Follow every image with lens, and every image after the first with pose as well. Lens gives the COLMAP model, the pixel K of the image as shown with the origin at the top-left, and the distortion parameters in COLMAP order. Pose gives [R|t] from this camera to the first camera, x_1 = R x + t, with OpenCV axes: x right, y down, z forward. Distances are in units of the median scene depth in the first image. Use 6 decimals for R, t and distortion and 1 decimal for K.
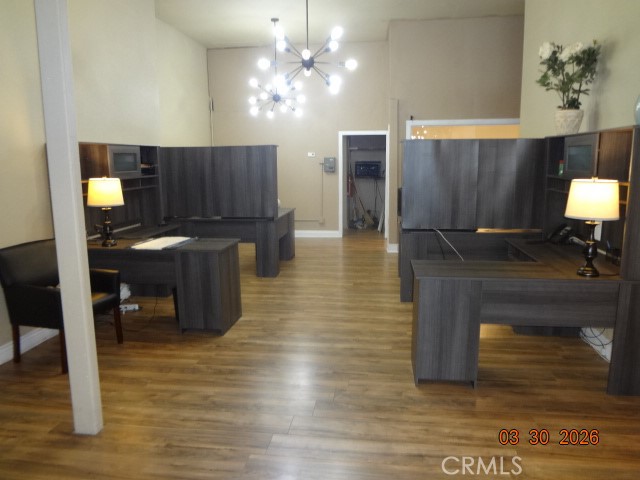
lens RADIAL K [[487.5, 0, 320.0], [0, 487.5, 240.0], [0, 0, 1]] dist [-0.001683, -0.003016]
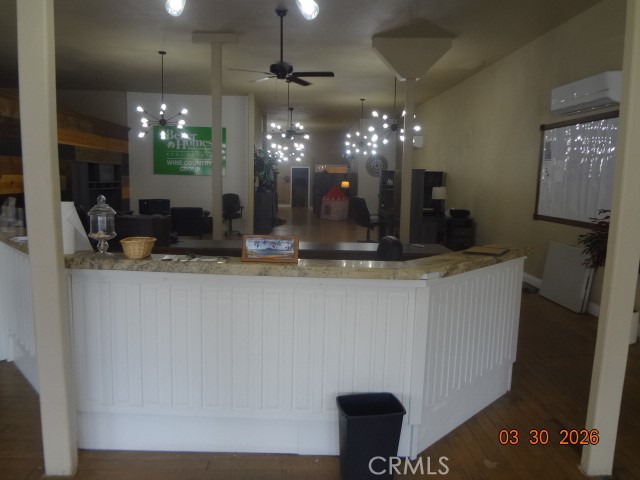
lens RADIAL K [[487.5, 0, 320.0], [0, 487.5, 240.0], [0, 0, 1]] dist [-0.001683, -0.003016]
pose [[0.984752, 0.011095, 0.173610, -0.244335], [-0.003969, 0.999137, -0.041341, 0.265237], [-0.173919, 0.040021, 0.983946, -1.513242]]
